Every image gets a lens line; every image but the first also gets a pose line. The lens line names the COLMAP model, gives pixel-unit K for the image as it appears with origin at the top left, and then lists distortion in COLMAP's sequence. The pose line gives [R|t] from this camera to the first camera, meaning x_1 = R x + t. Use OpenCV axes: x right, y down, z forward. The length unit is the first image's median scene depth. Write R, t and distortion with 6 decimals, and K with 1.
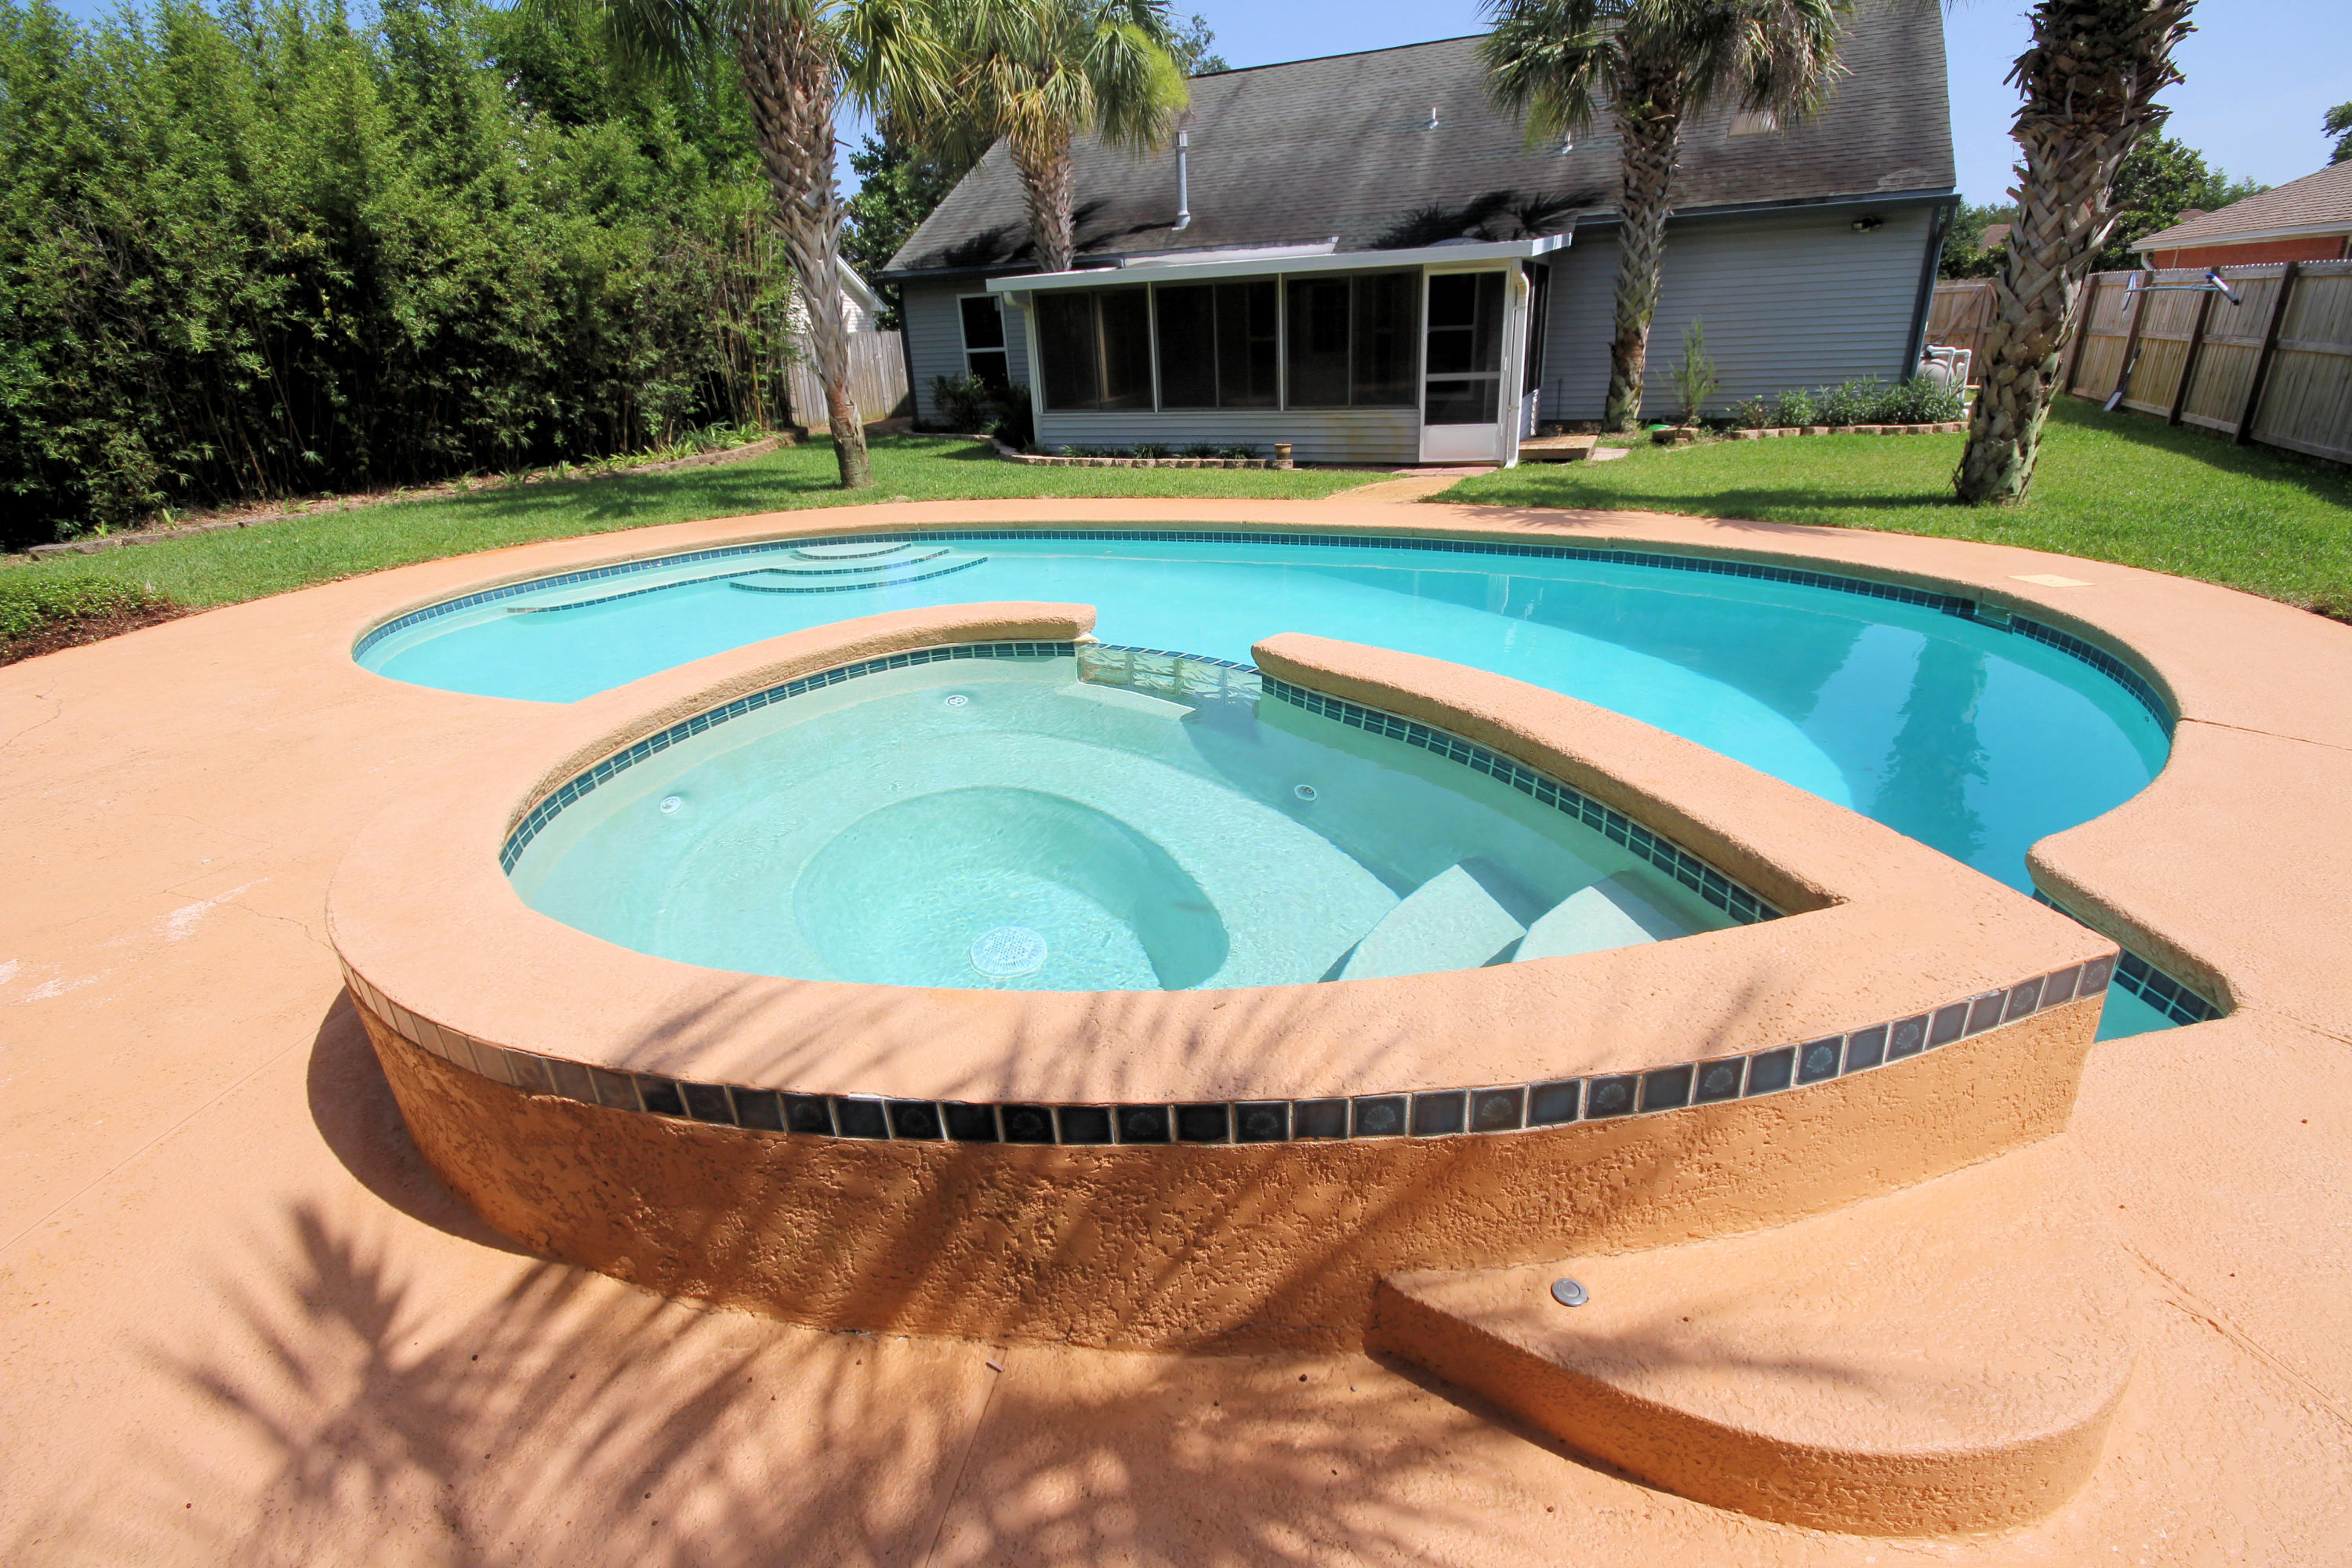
lens RADIAL K [[1081.1, 0, 1206.1], [0, 1081.1, 782.7], [0, 0, 1]] dist [0.014264, -0.014563]
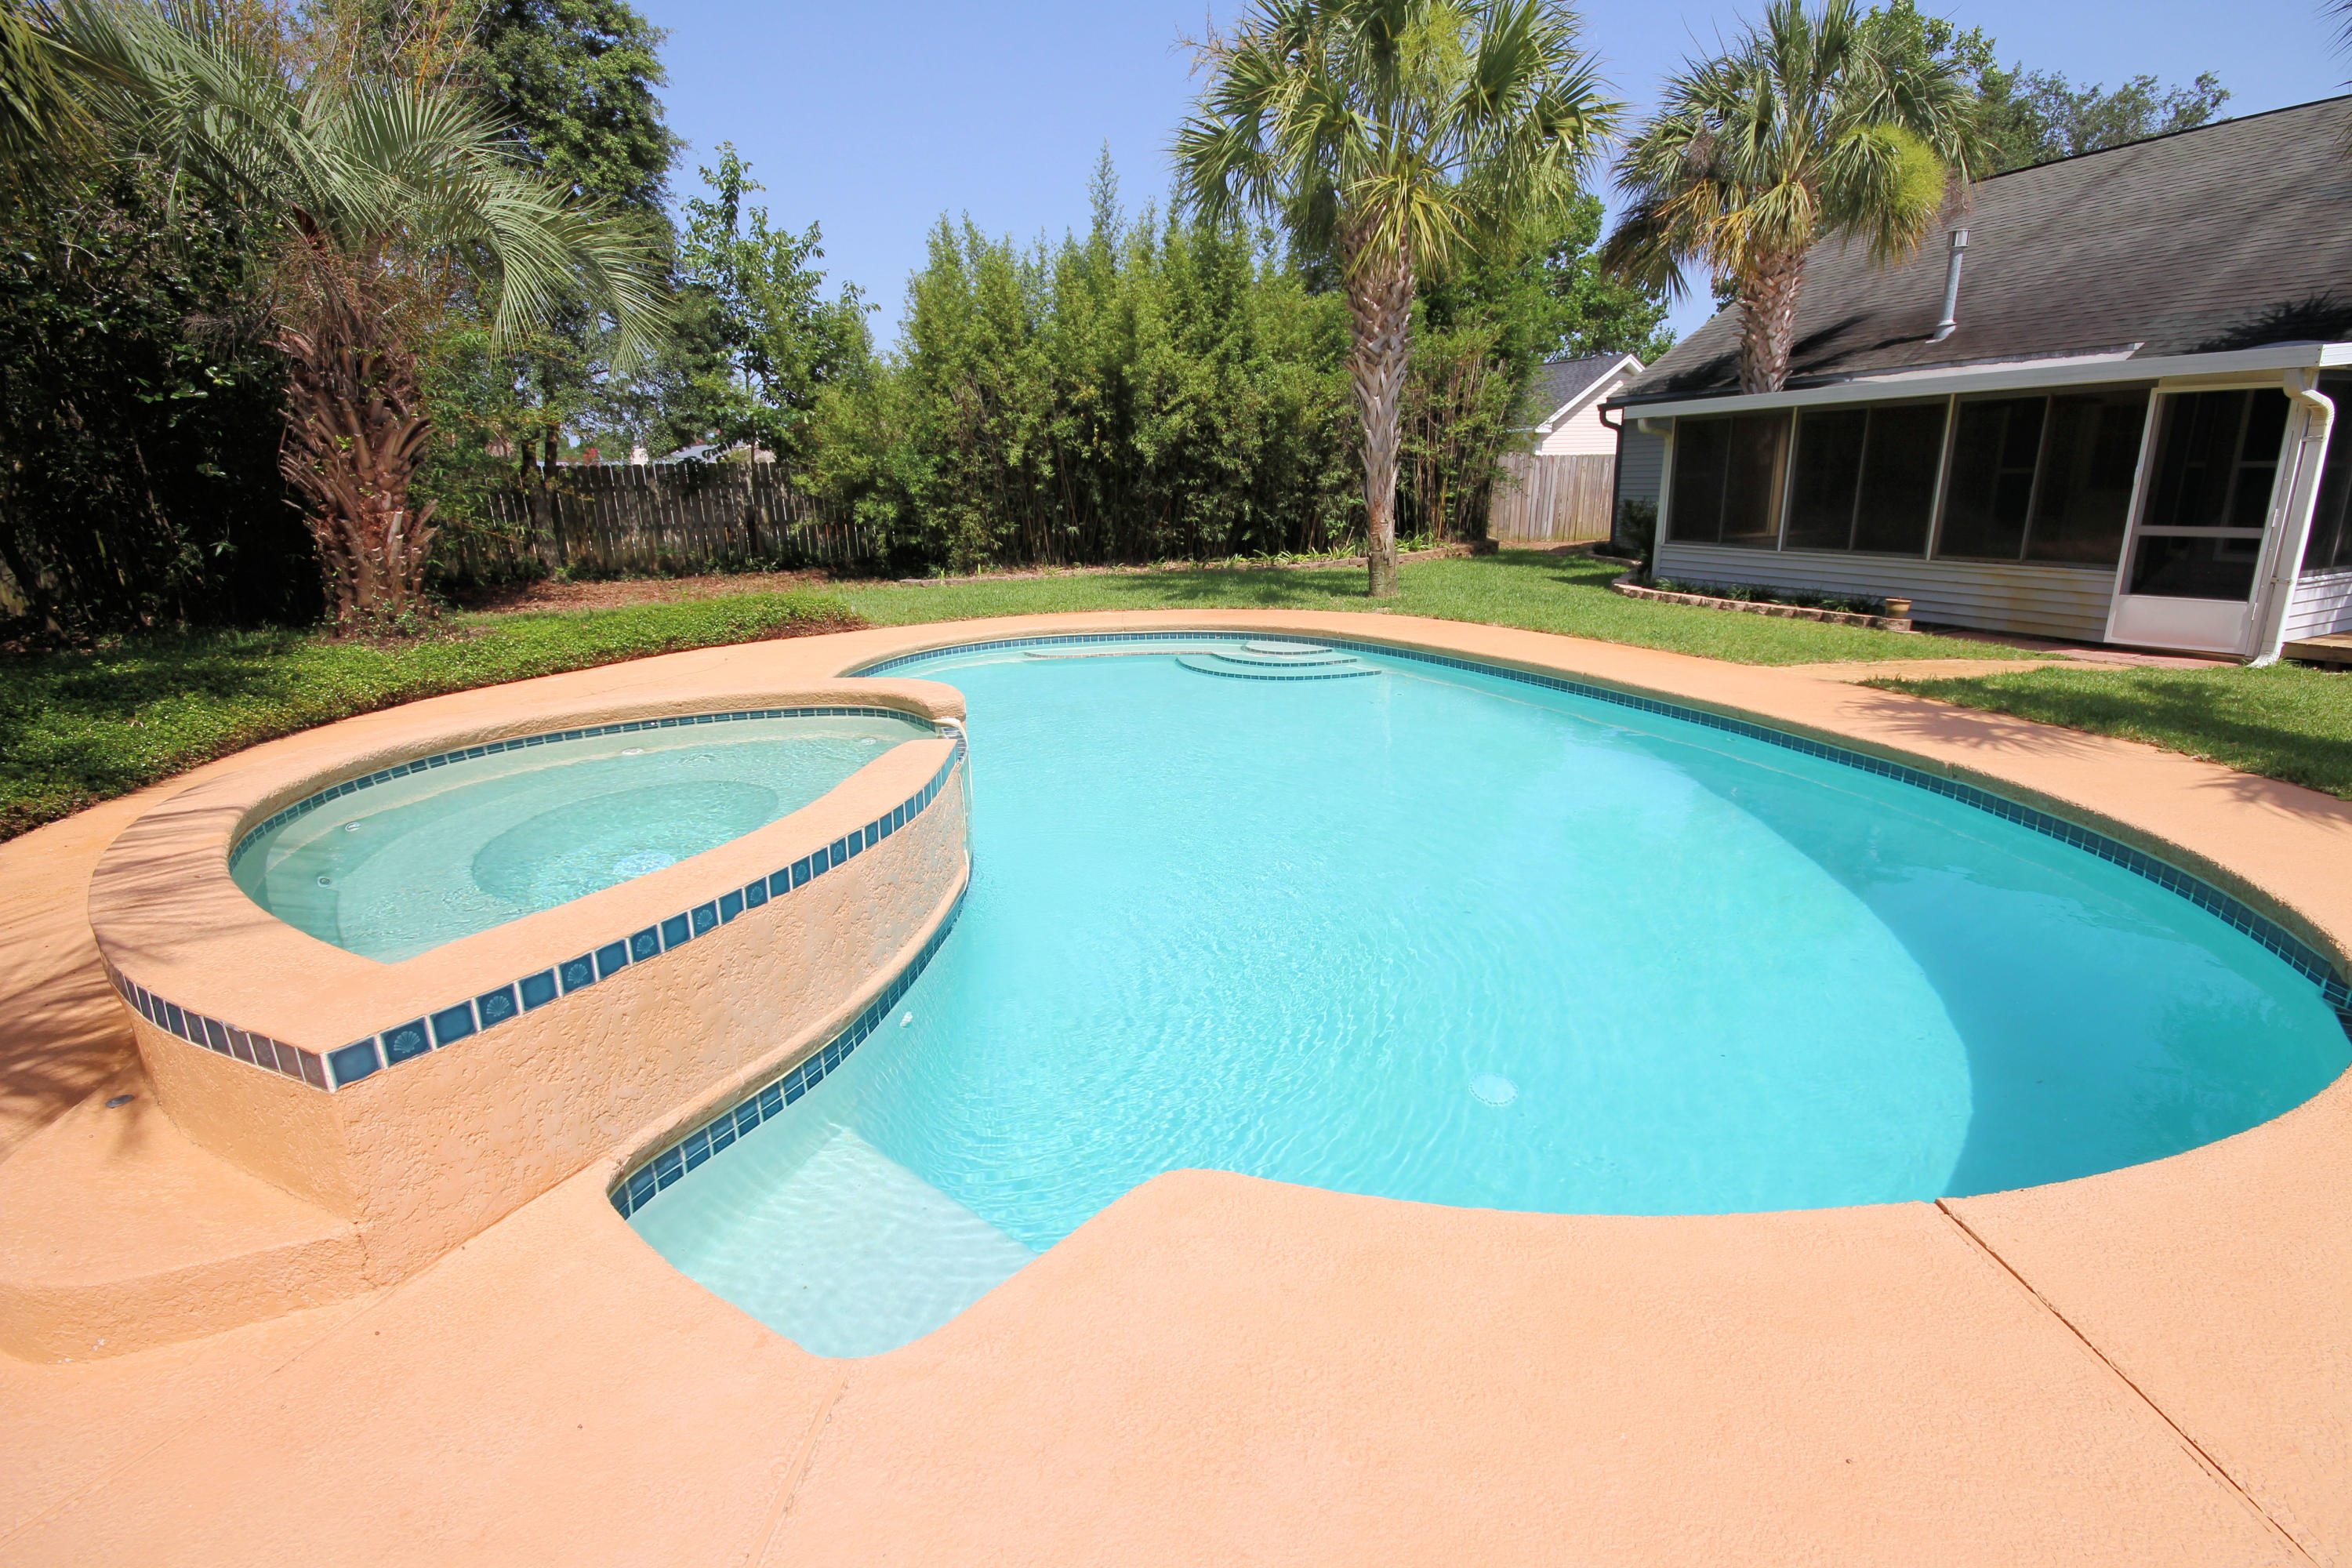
lens RADIAL K [[1093.2, 0, 1189.8], [0, 1093.2, 783.2], [0, 0, 1]] dist [-0.005314, -0.000269]
pose [[0.703185, 0.215311, -0.677622, 0.279973], [-0.279181, 0.960116, 0.015358, -0.049353], [0.653902, 0.178380, 0.735250, 0.091263]]
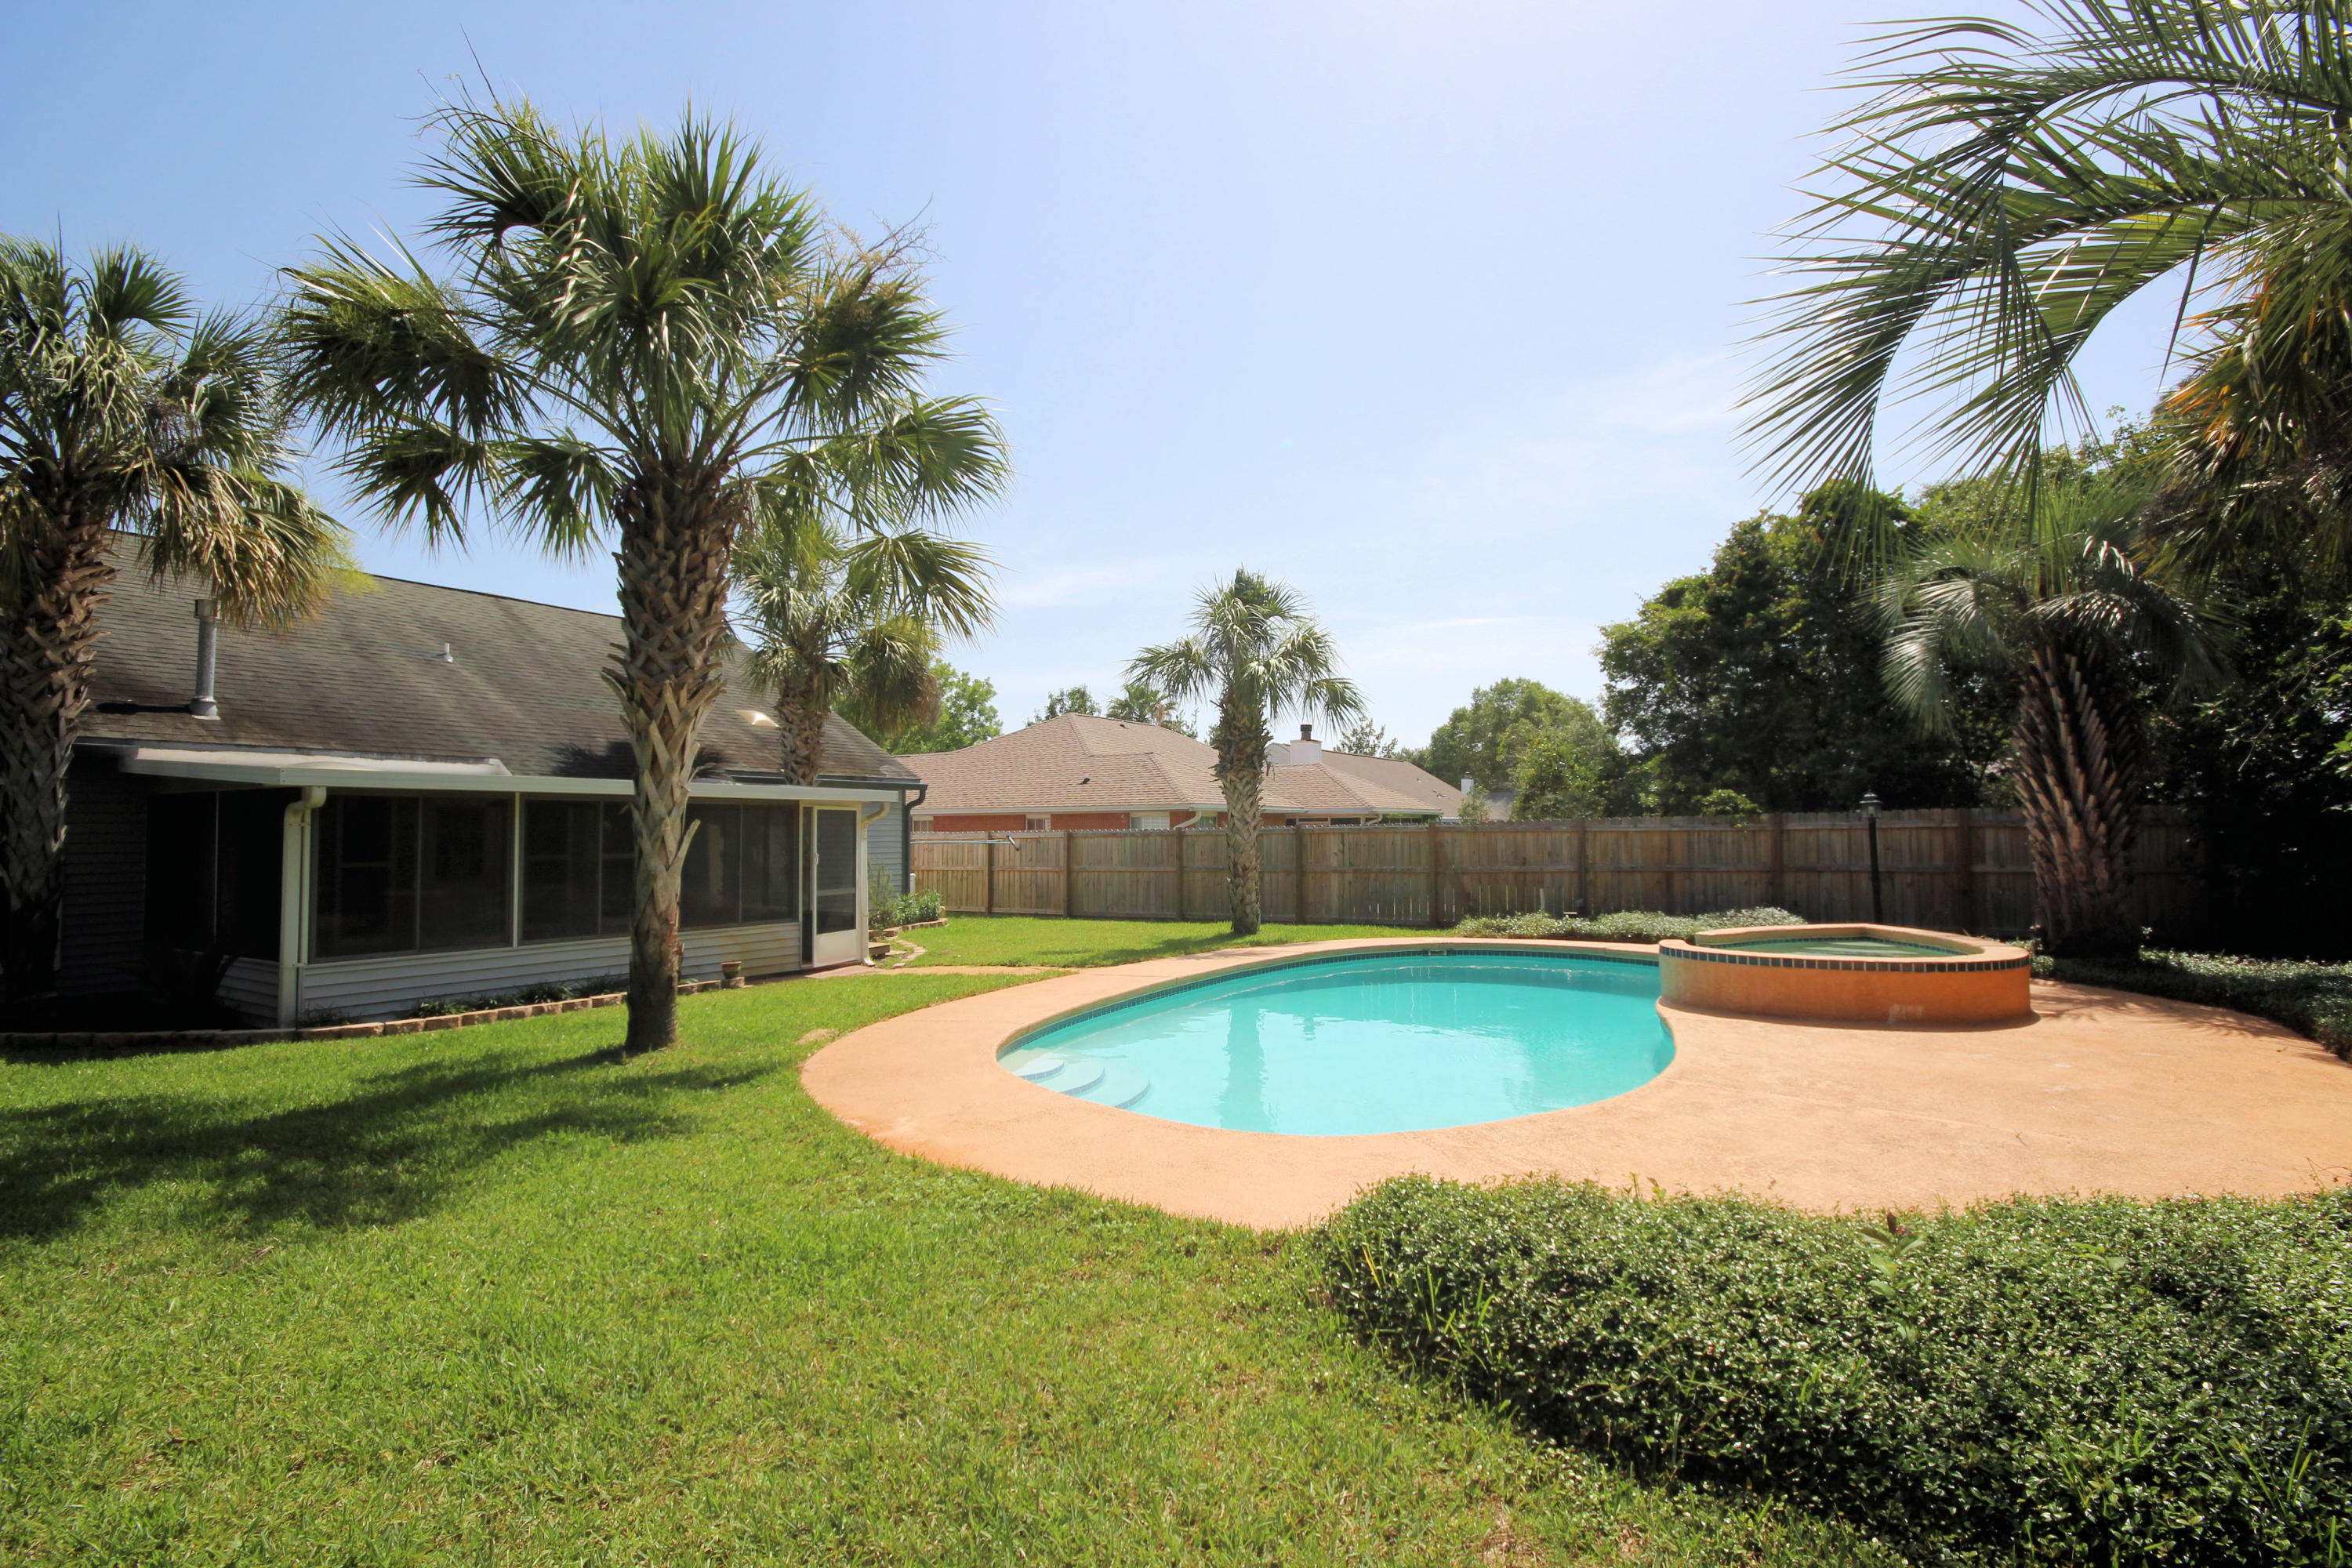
lens RADIAL K [[1081.1, 0, 1206.1], [0, 1081.1, 782.7], [0, 0, 1]] dist [0.014264, -0.014563]
pose [[0.111560, 0.089761, 0.989696, -0.836456], [0.390684, 0.911760, -0.126731, -0.176300], [-0.913740, 0.400796, 0.066647, 0.503727]]
